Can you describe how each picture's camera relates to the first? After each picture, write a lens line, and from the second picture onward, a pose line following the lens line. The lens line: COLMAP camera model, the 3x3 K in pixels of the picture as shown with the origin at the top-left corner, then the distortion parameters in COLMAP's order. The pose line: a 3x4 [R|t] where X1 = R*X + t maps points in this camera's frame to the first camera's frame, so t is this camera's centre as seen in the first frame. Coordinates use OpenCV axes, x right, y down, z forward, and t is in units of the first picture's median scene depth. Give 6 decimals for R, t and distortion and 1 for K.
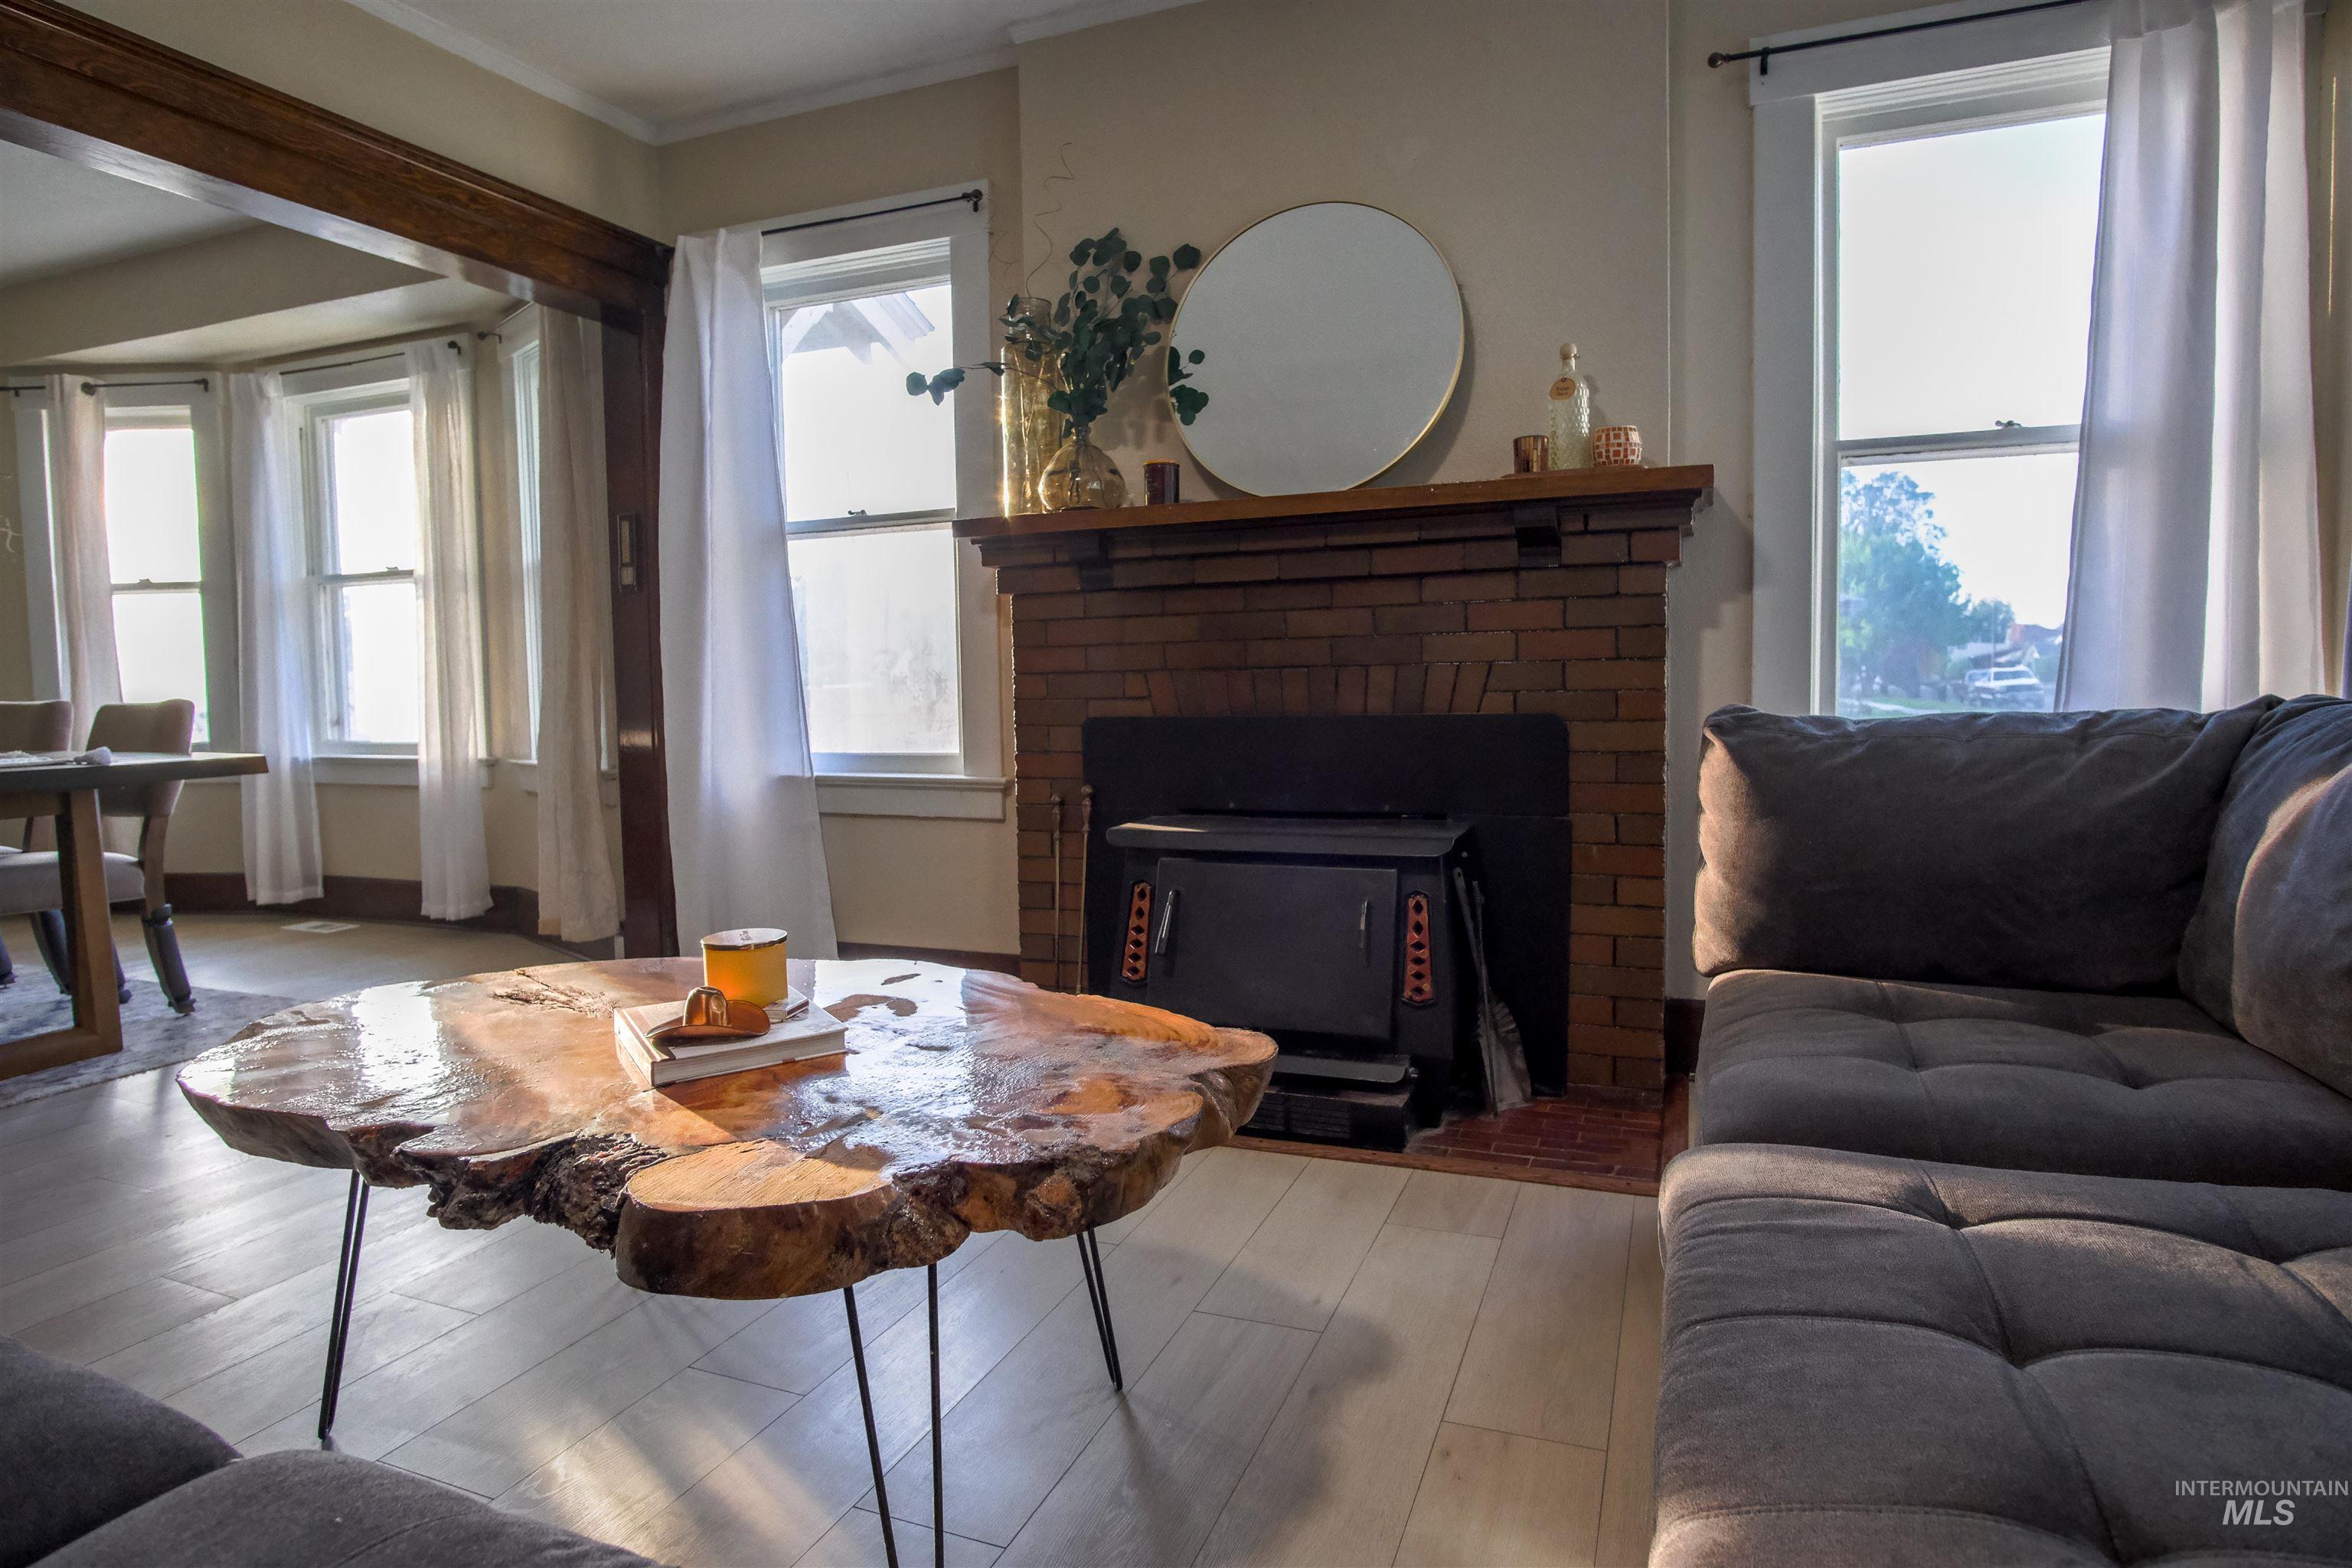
lens RADIAL K [[1271.9, 0, 1194.3], [0, 1271.9, 749.8], [0, 0, 1]] dist [-0.034663, 0.009188]
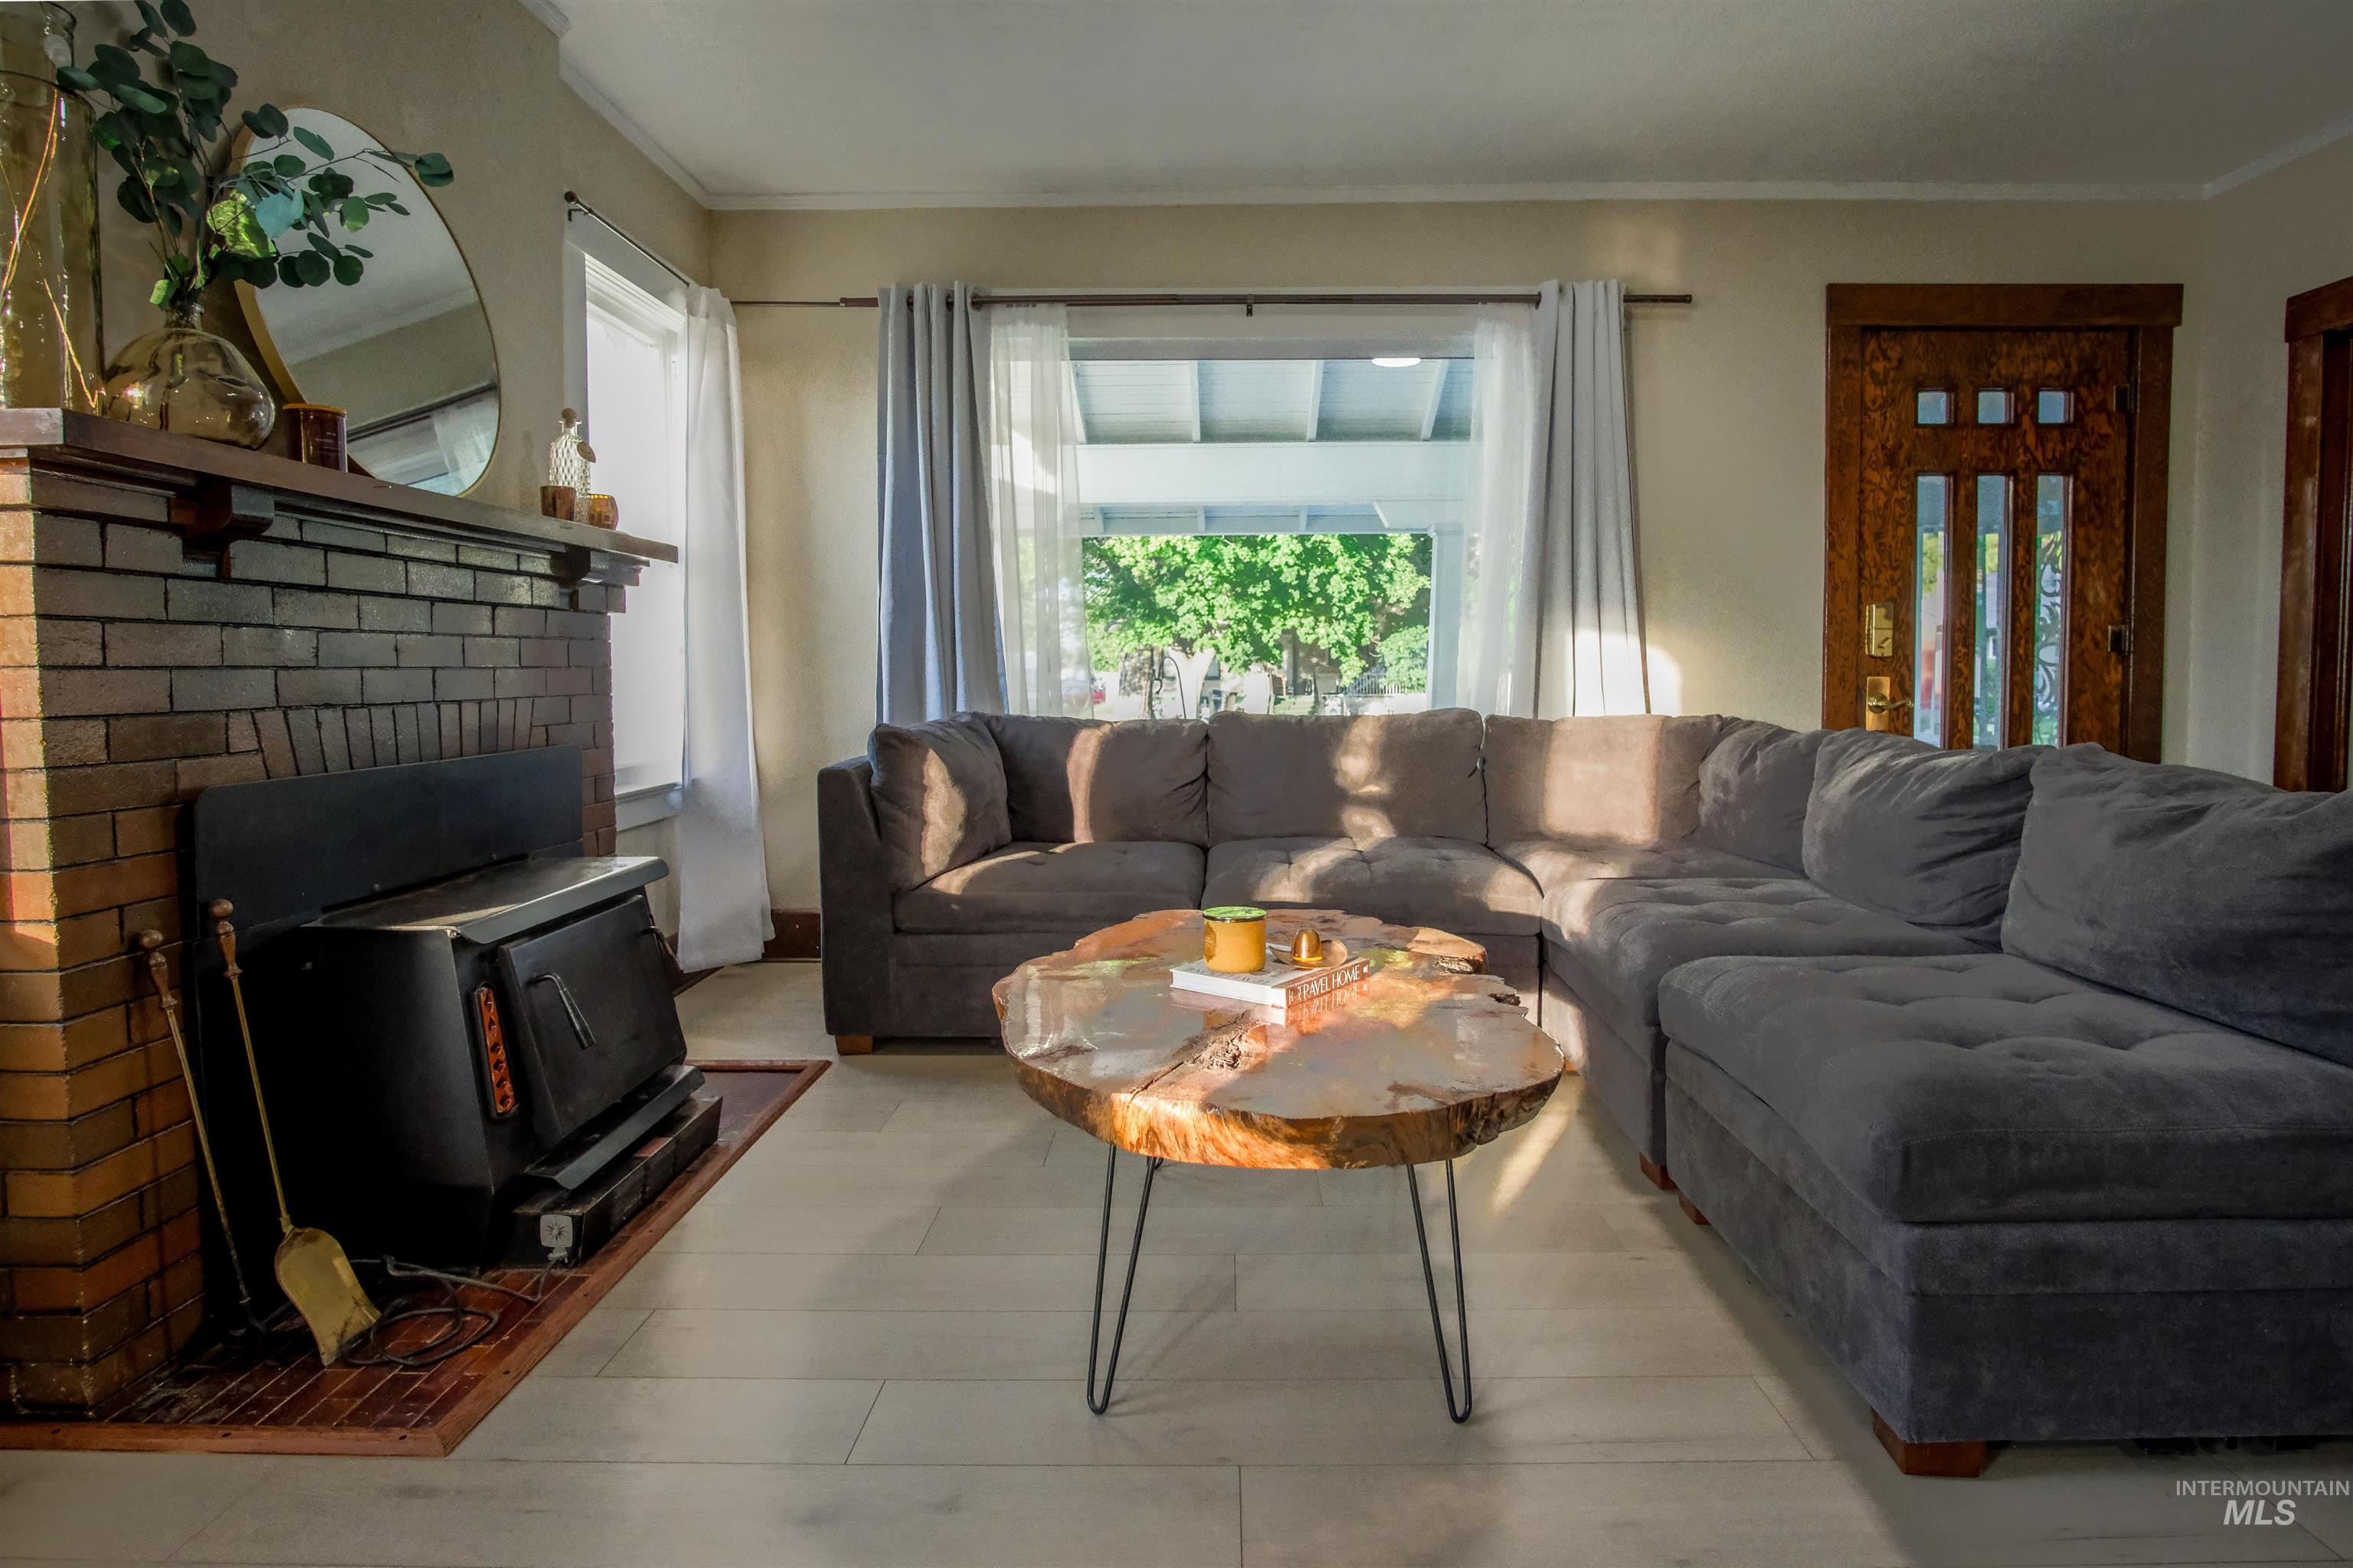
lens RADIAL K [[1272.5, 0, 1194.8], [0, 1272.5, 749.7], [0, 0, 1]] dist [-0.034663, 0.009188]
pose [[-0.344564, -0.037092, 0.938030, -0.563945], [0.062486, 0.996097, 0.062341, -0.036232], [-0.936681, 0.080094, -0.340901, 0.541720]]
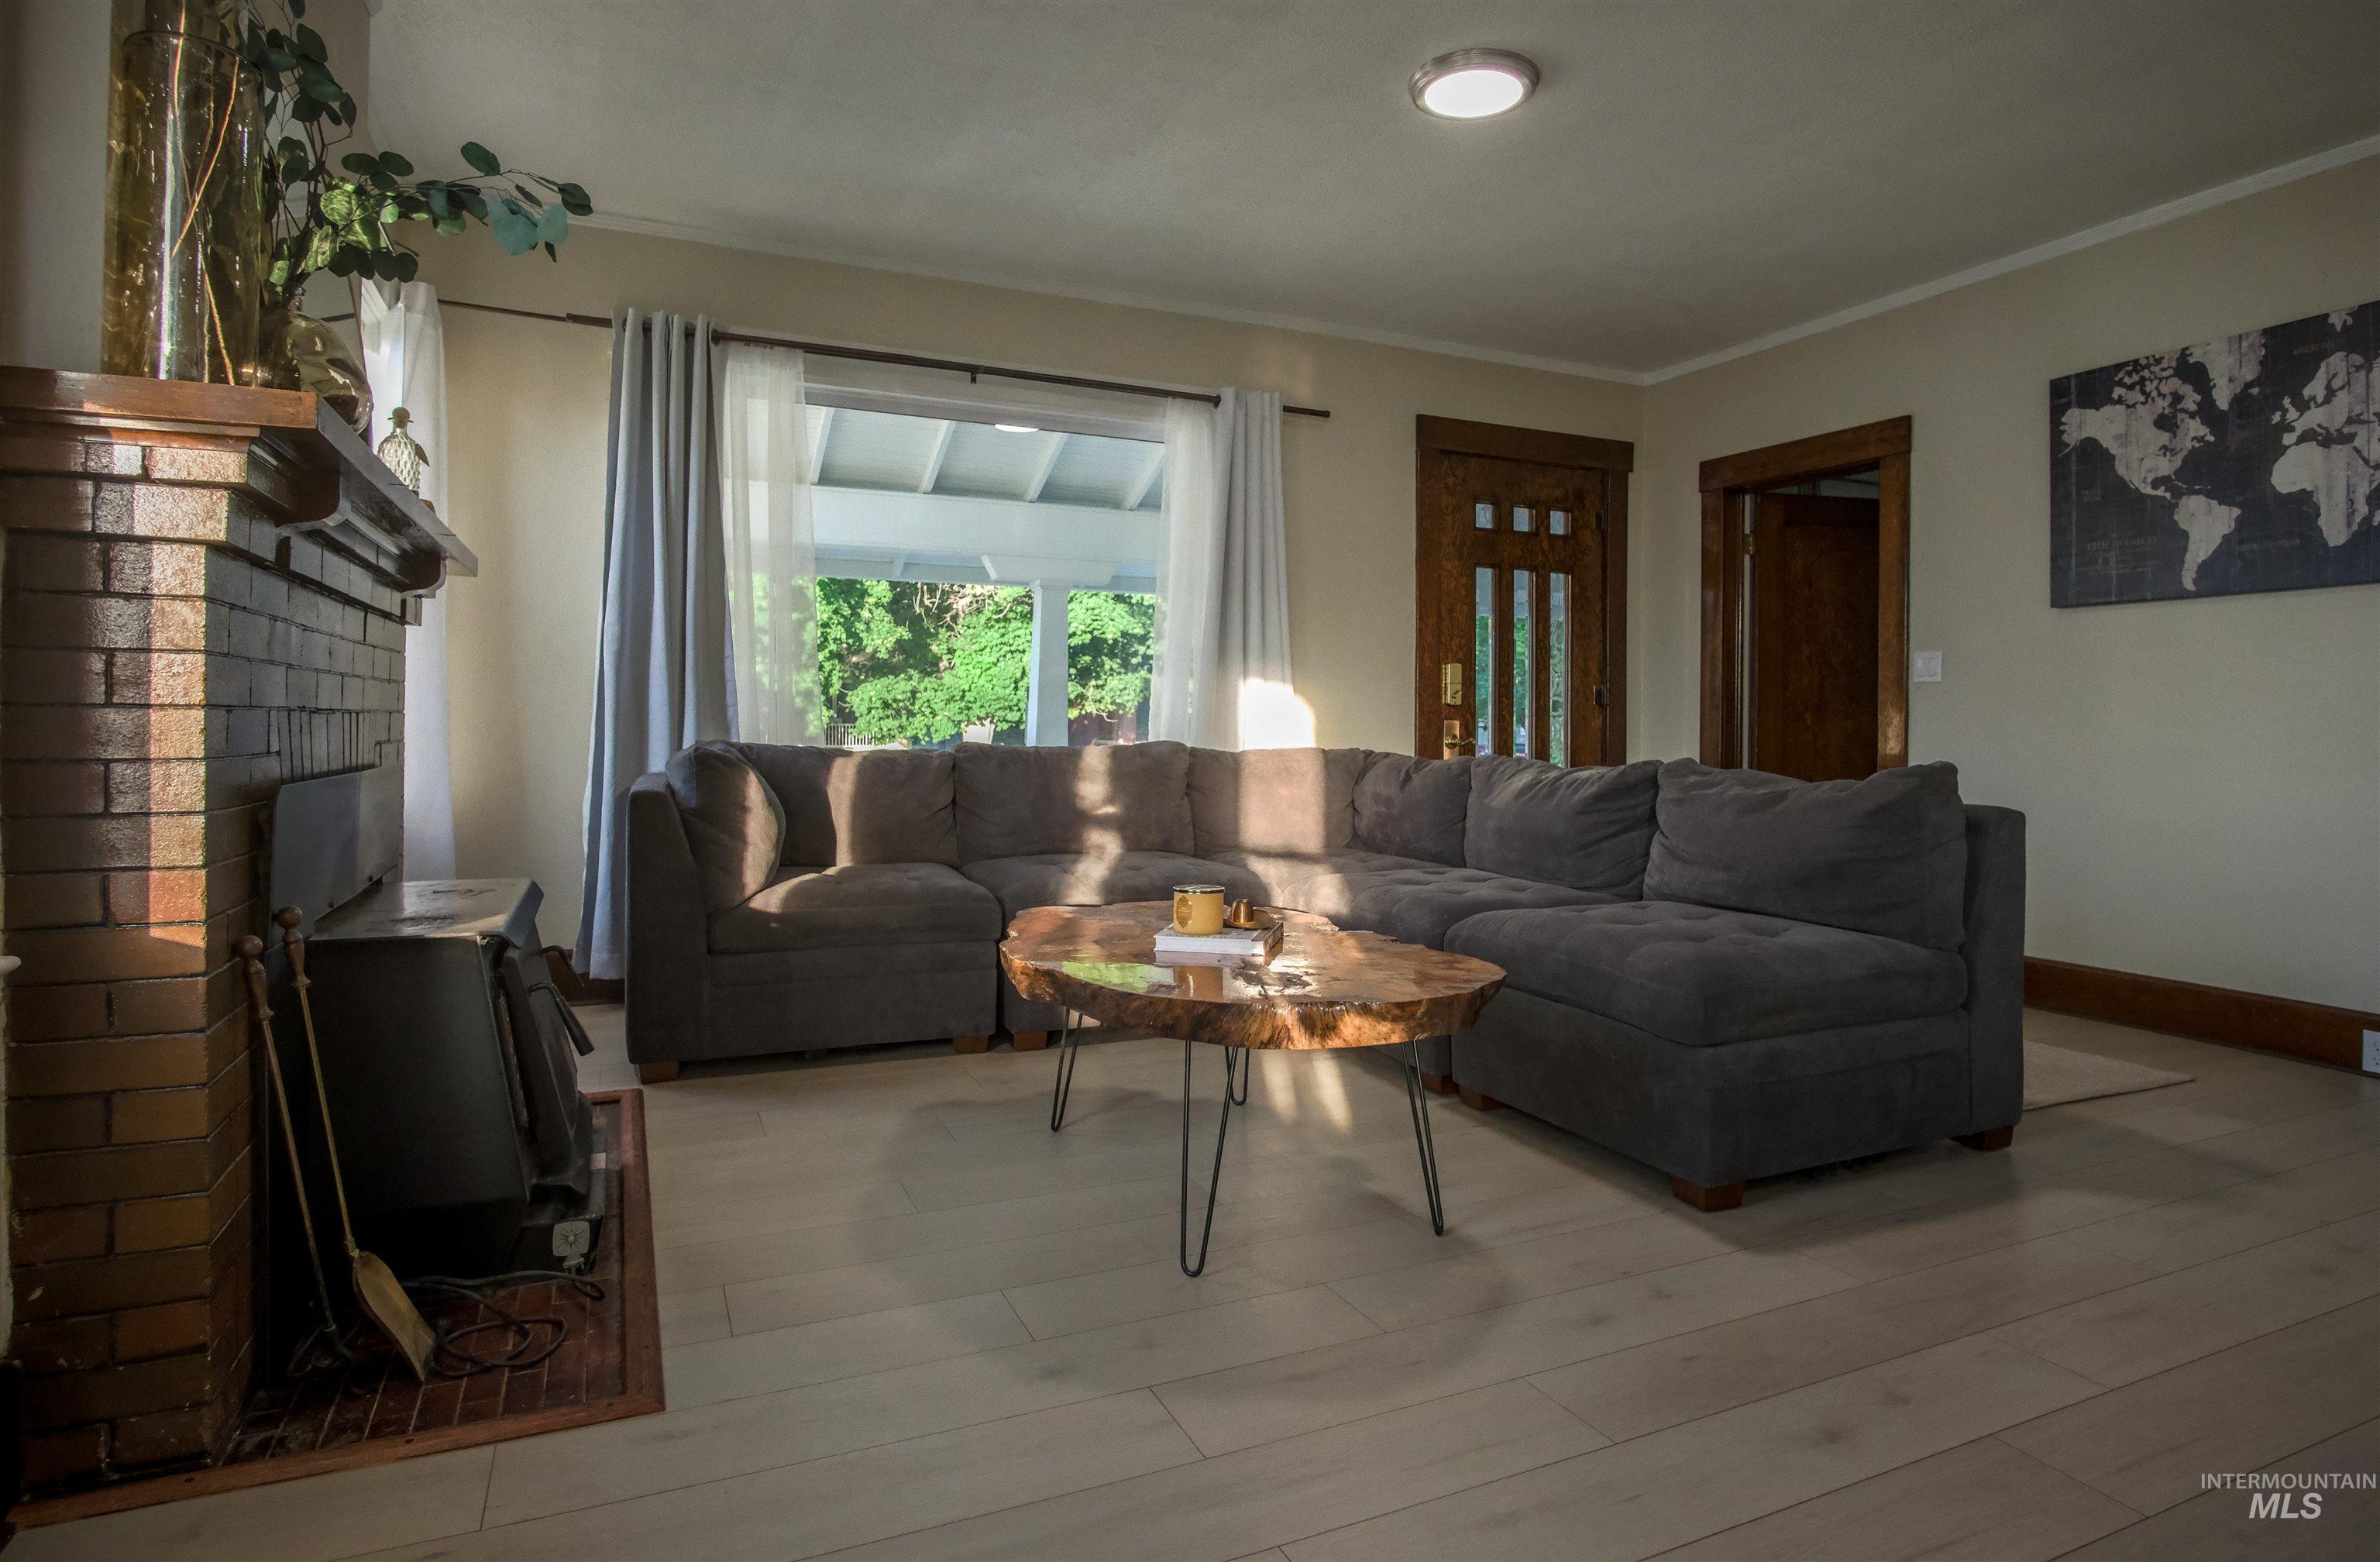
lens RADIAL K [[1286.4, 0, 1204.5], [0, 1286.4, 742.2], [0, 0, 1]] dist [-0.031583, 0.000180]
pose [[-0.712807, 0.003209, 0.701353, -0.549274], [0.041439, 0.998435, 0.037547, -0.035390], [-0.700135, 0.055828, -0.711824, 0.782409]]
